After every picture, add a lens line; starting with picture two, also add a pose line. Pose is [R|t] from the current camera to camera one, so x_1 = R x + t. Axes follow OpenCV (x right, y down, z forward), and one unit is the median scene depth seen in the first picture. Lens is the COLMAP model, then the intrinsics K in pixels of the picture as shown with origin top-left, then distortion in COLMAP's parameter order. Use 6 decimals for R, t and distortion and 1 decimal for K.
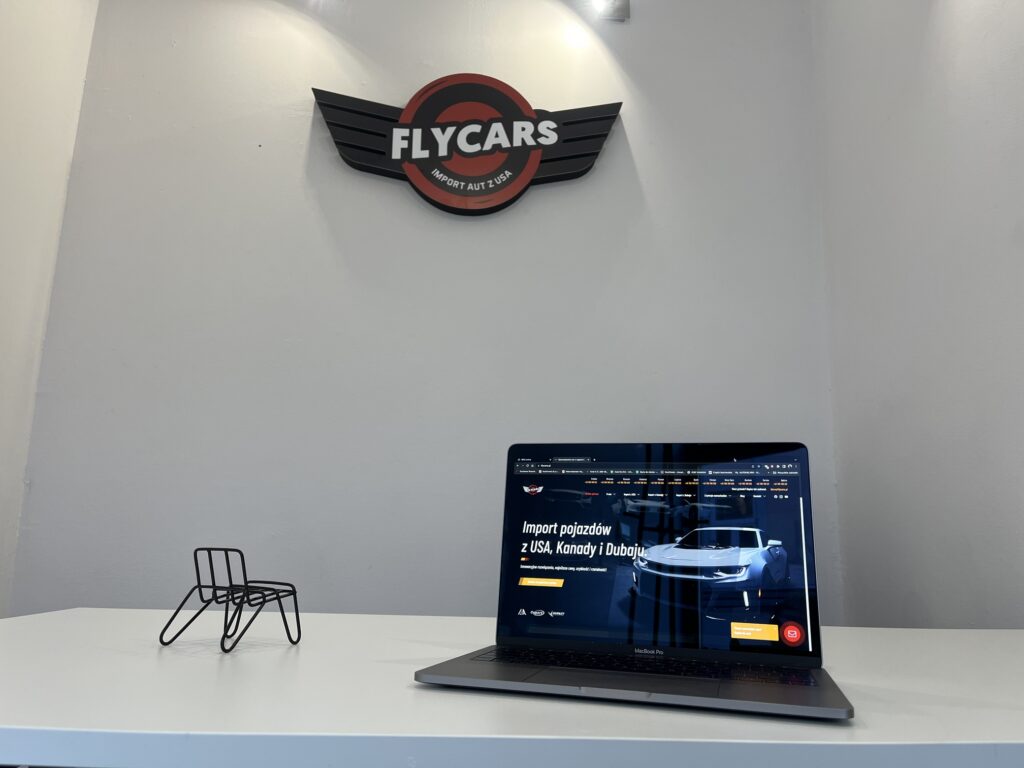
lens RADIAL K [[774.7, 0, 507.1], [0, 774.7, 388.2], [0, 0, 1]] dist [0.060650, -0.073101]
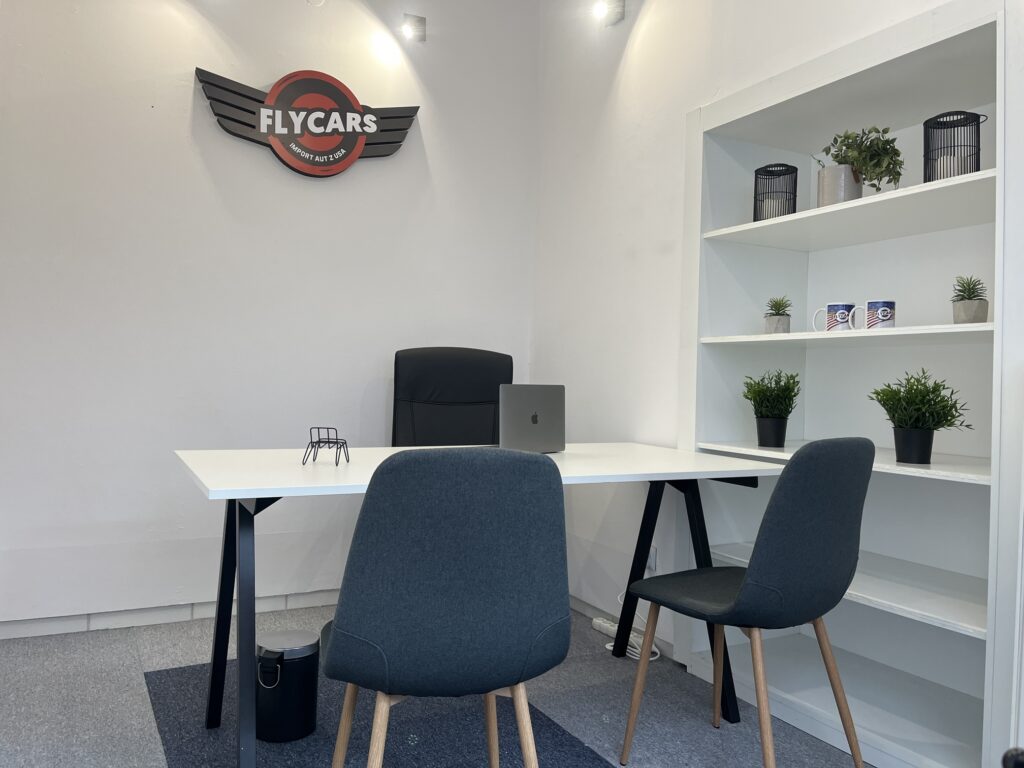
lens RADIAL K [[774.7, 0, 505.3], [0, 774.7, 371.8], [0, 0, 1]] dist [0.060650, -0.073101]
pose [[0.922429, -0.000622, 0.386166, -0.280230], [-0.080032, 0.977979, 0.192746, -0.176930], [-0.377782, -0.208700, 0.902067, -0.510828]]
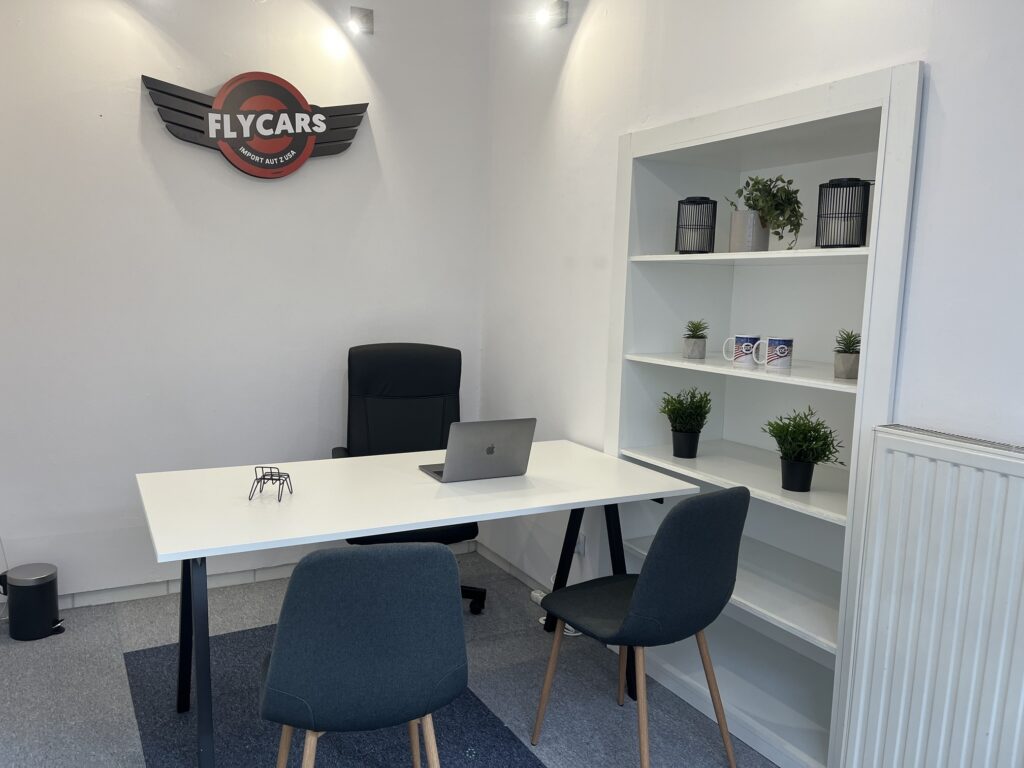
lens RADIAL K [[774.7, 0, 506.0], [0, 774.7, 382.2], [0, 0, 1]] dist [0.060650, -0.073101]
pose [[0.916288, -0.050176, 0.397365, -0.239036], [-0.086388, 0.944010, 0.318404, -0.369306], [-0.391093, -0.326078, 0.860651, -0.581199]]
